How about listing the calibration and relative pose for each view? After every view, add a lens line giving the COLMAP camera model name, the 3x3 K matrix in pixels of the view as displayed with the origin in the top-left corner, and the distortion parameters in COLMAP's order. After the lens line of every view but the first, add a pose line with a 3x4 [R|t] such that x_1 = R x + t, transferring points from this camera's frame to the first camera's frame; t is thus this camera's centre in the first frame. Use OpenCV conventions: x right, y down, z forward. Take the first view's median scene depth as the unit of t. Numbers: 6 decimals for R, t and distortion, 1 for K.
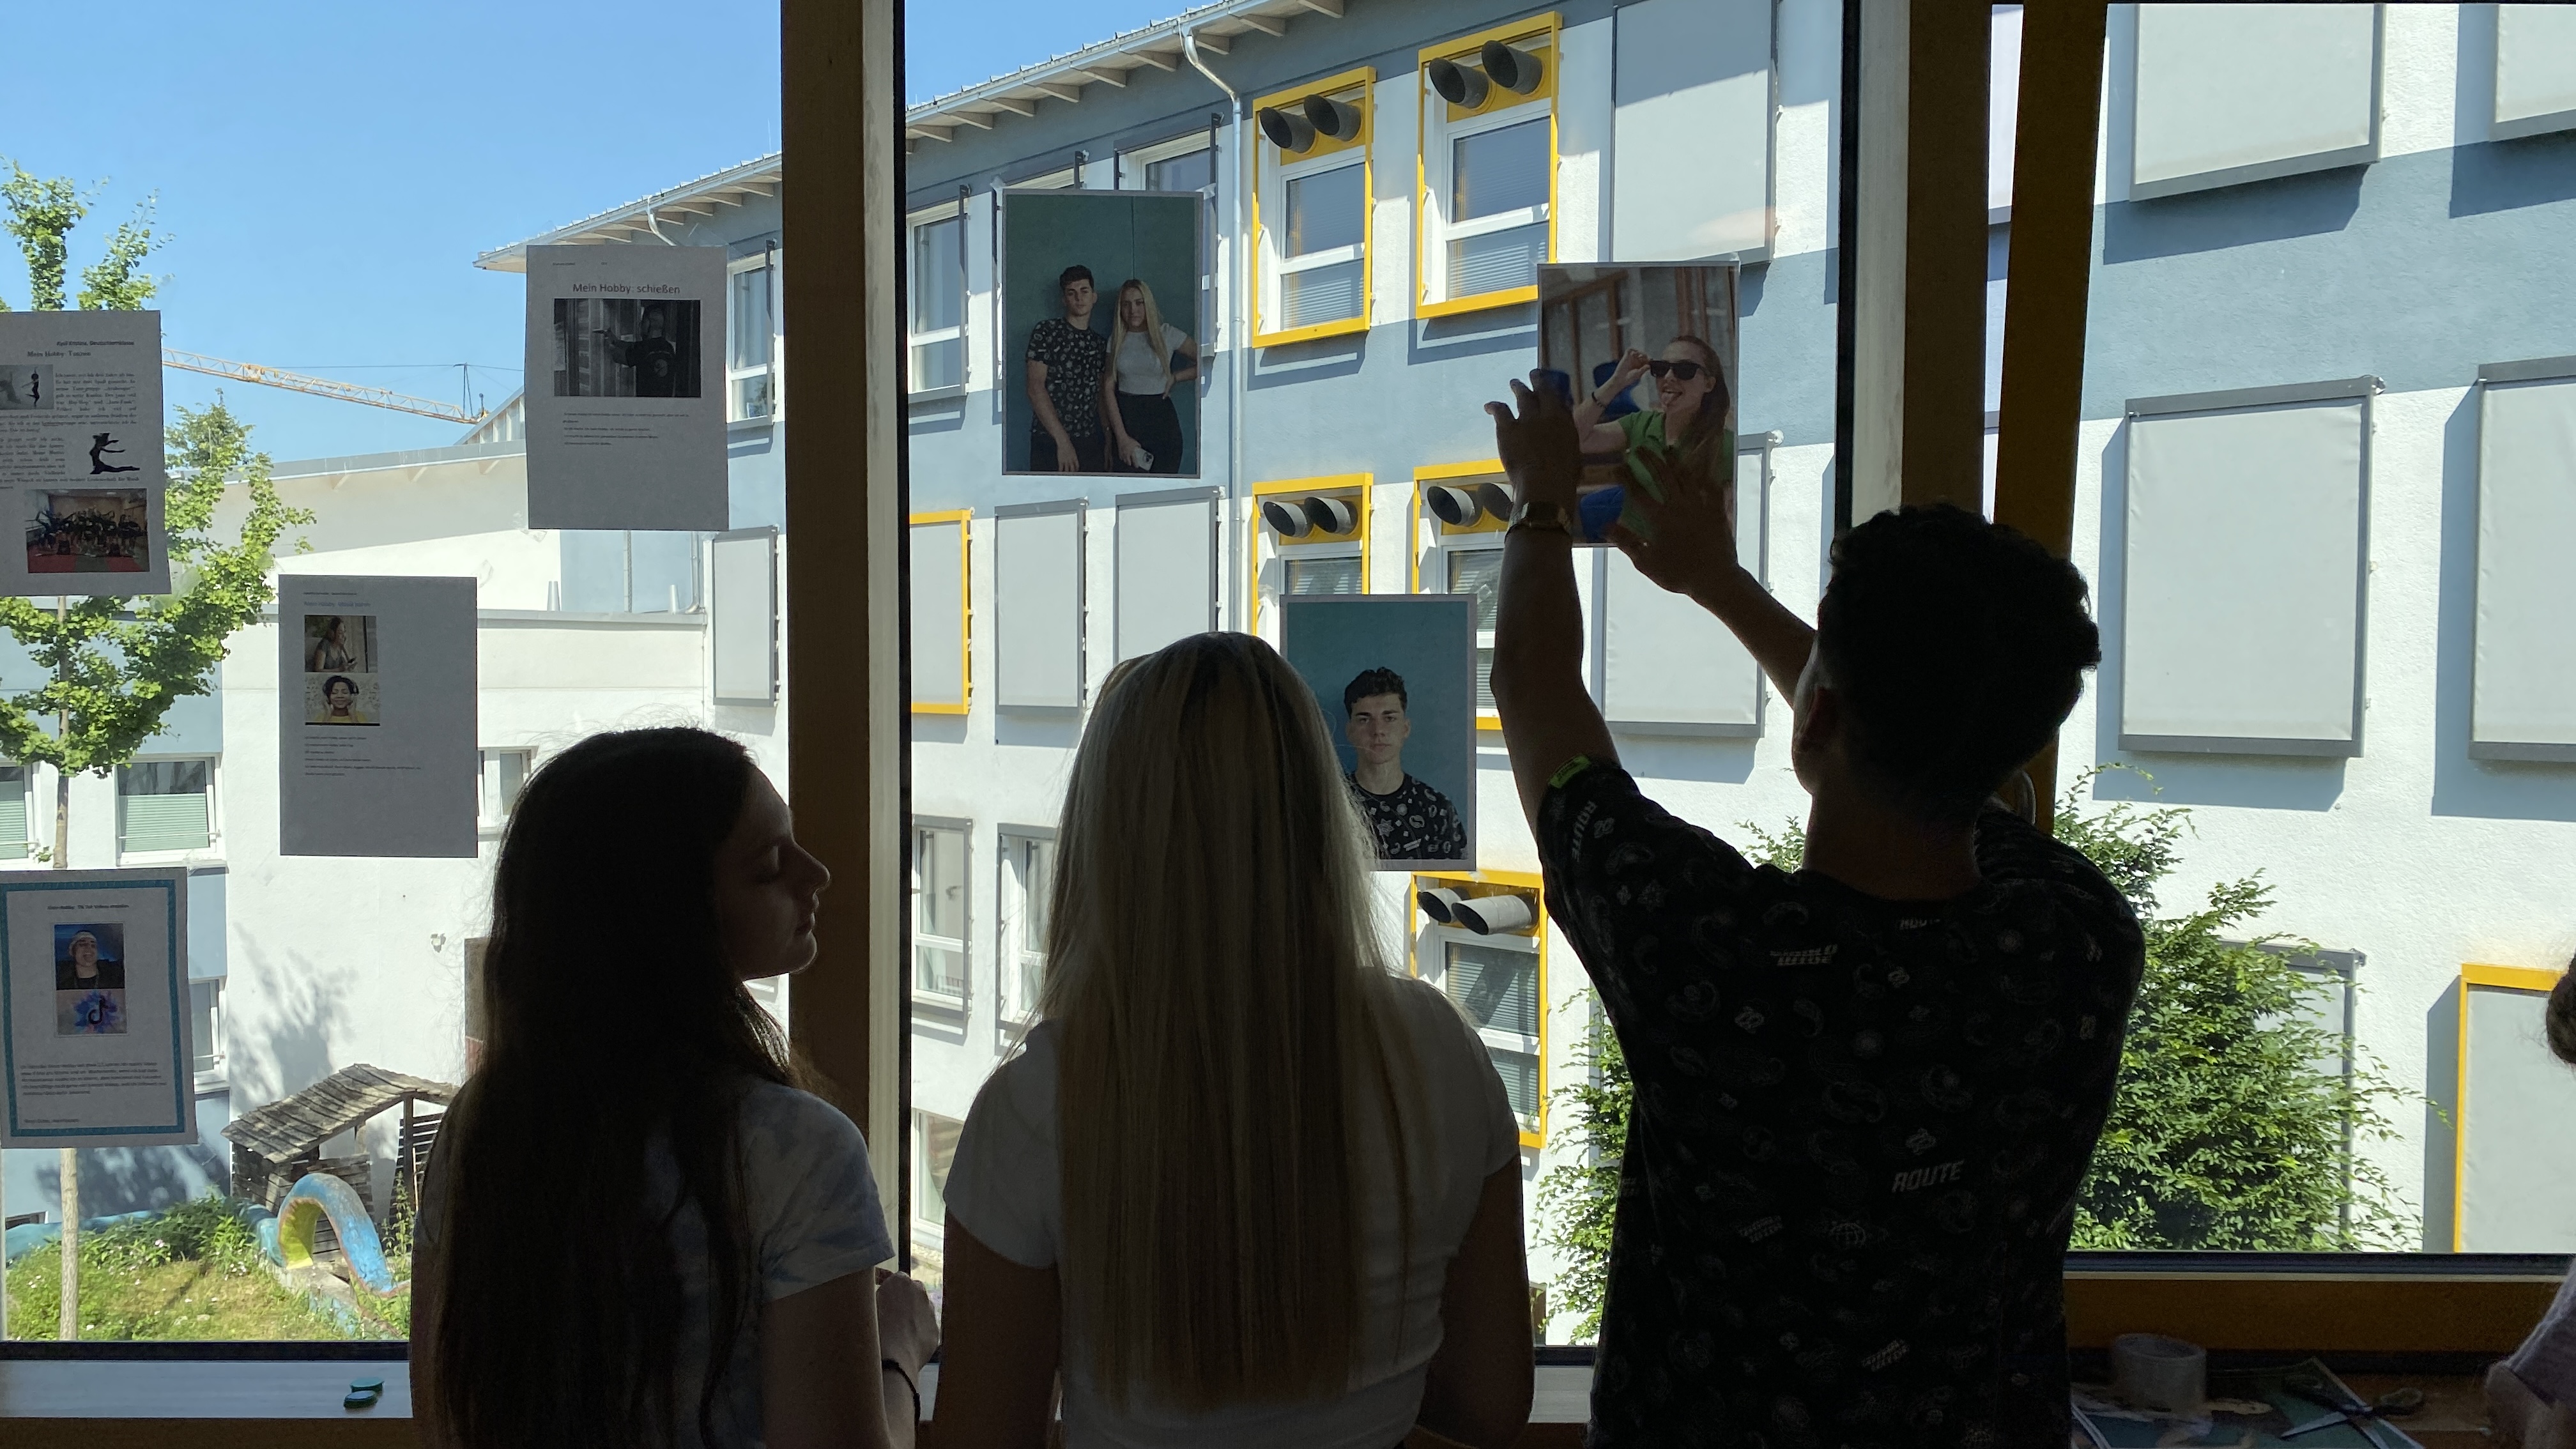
lens RADIAL K [[1926.5, 0, 1200.5], [0, 1926.5, 730.3], [0, 0, 1]] dist [0.004113, -0.001374]
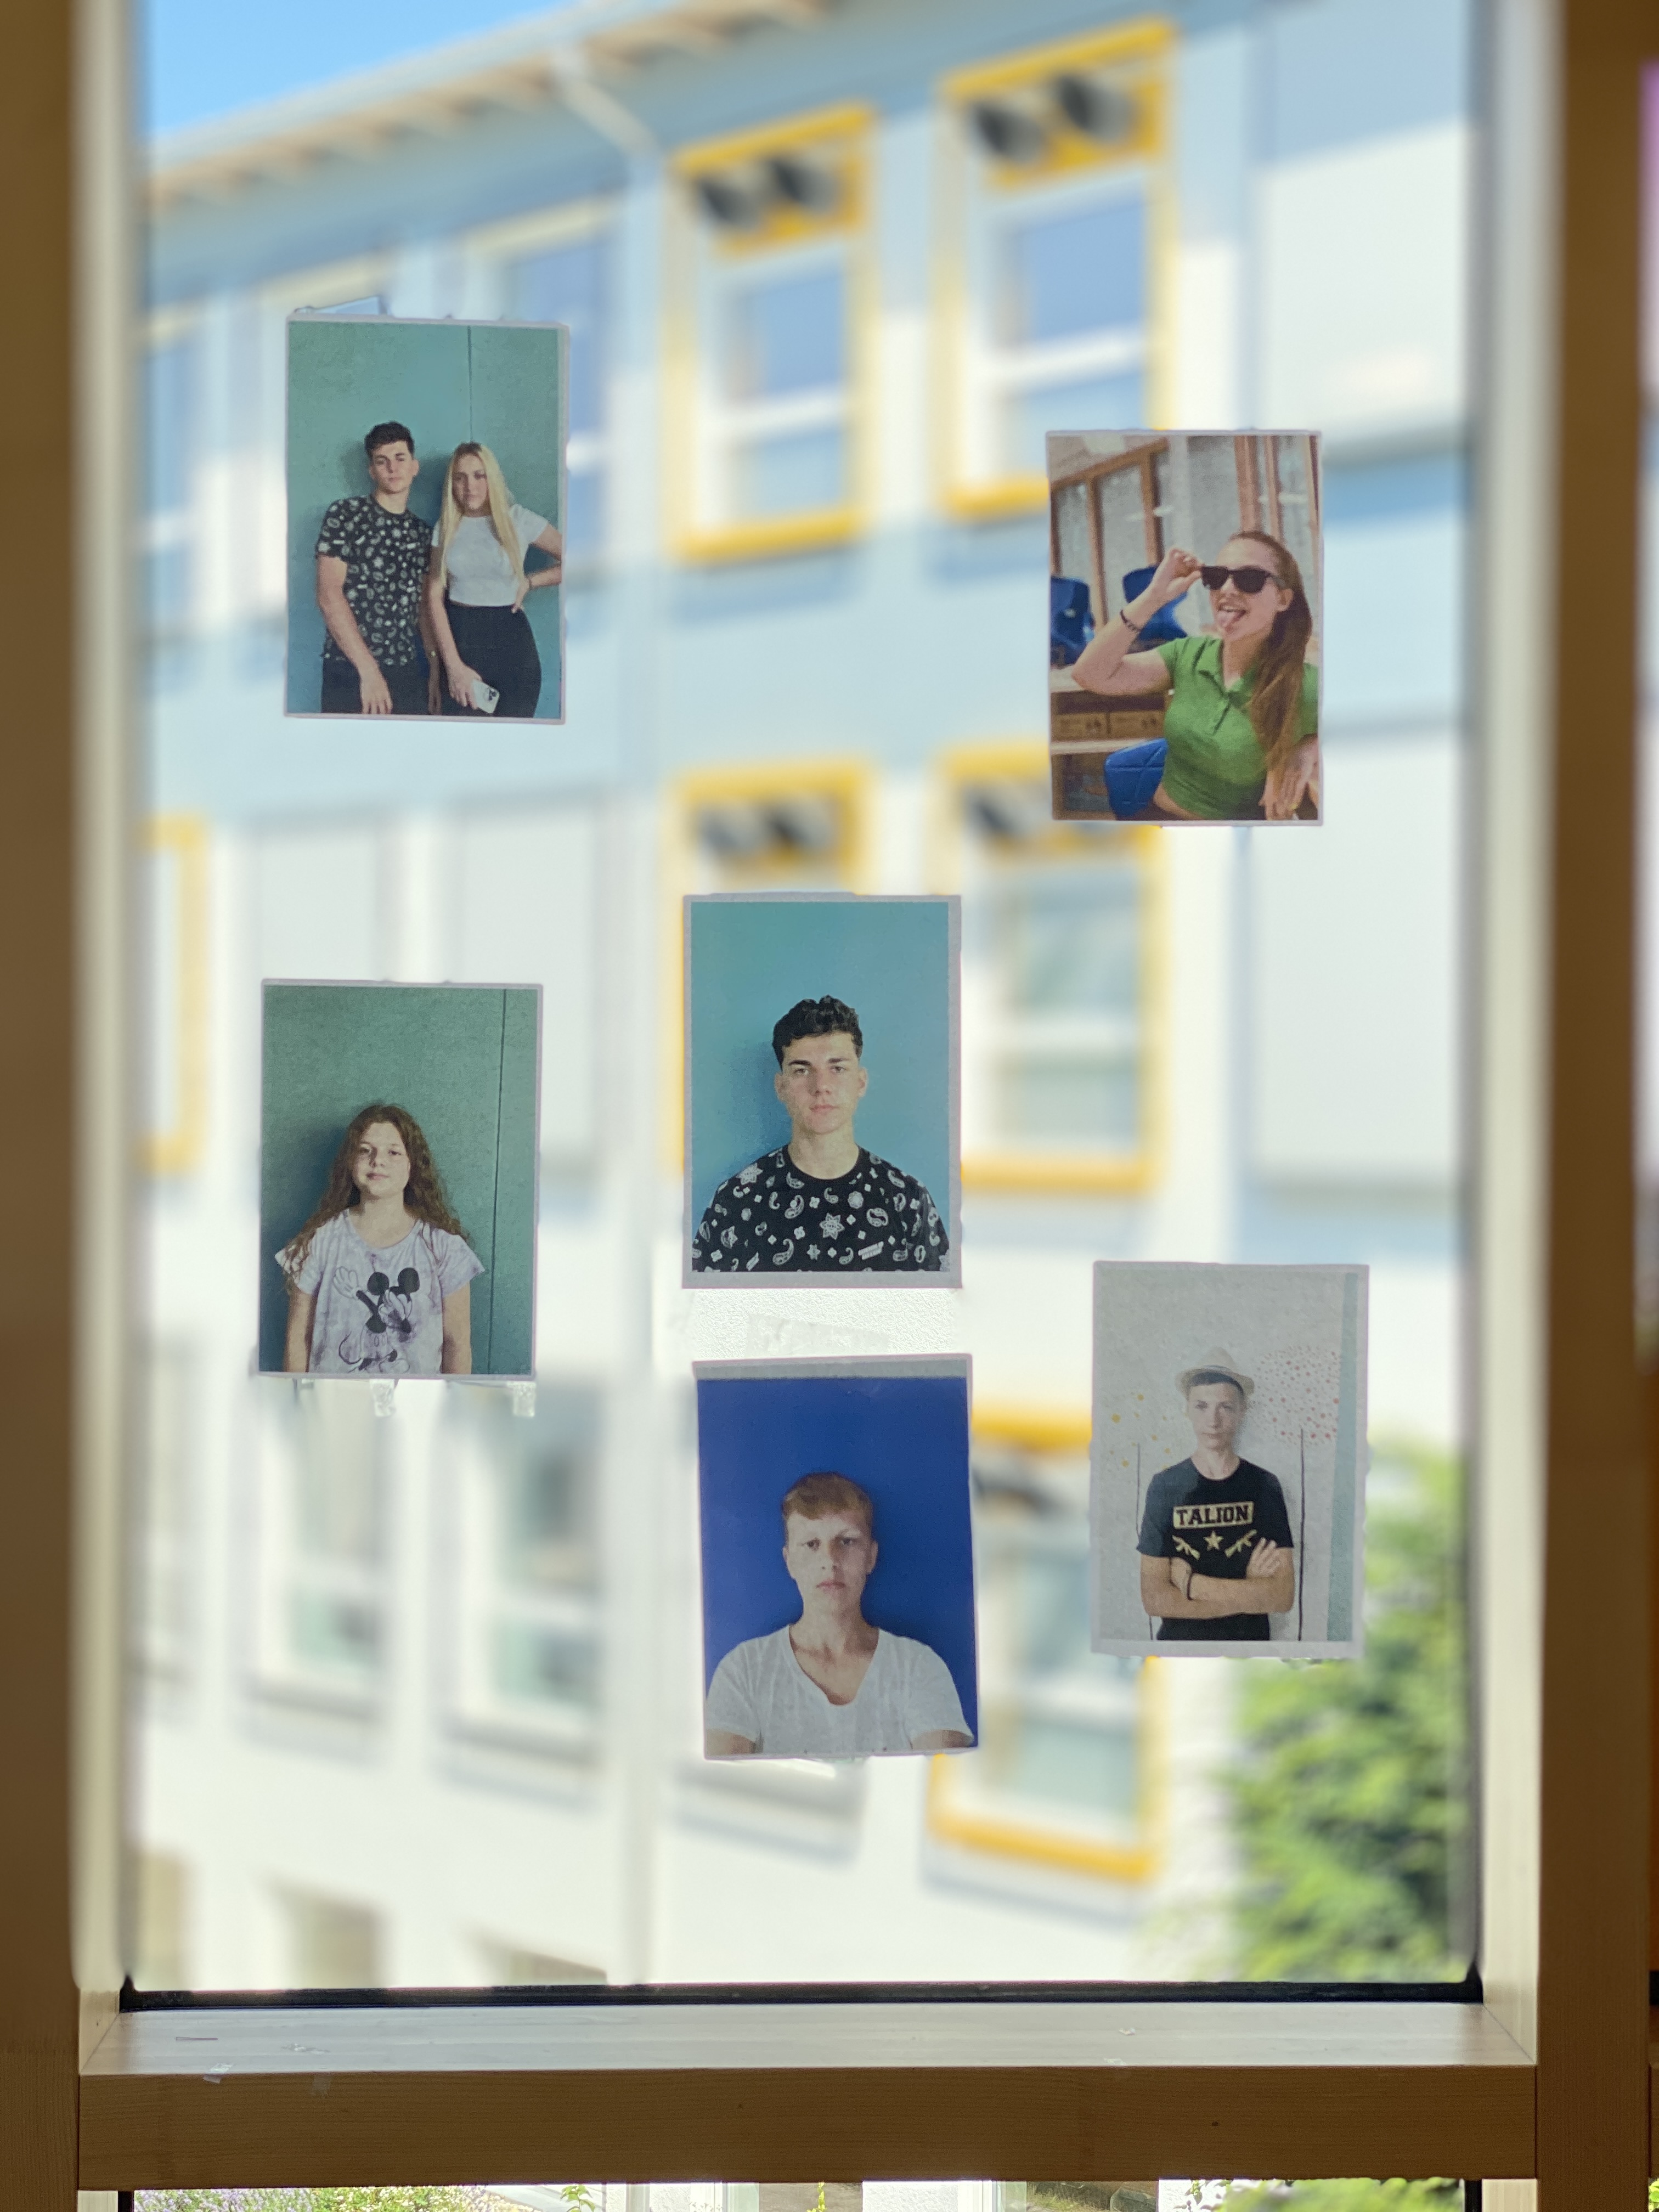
lens RADIAL K [[3371.9, 0, 829.5], [0, 3371.9, 1106.0], [0, 0, 1]] dist [-0.011014, 0.724952]
pose [[0.997693, -0.000601, 0.067877, 0.011840], [0.003115, 0.999313, -0.036938, 0.052321], [-0.067809, 0.037065, 0.997010, -0.222085]]
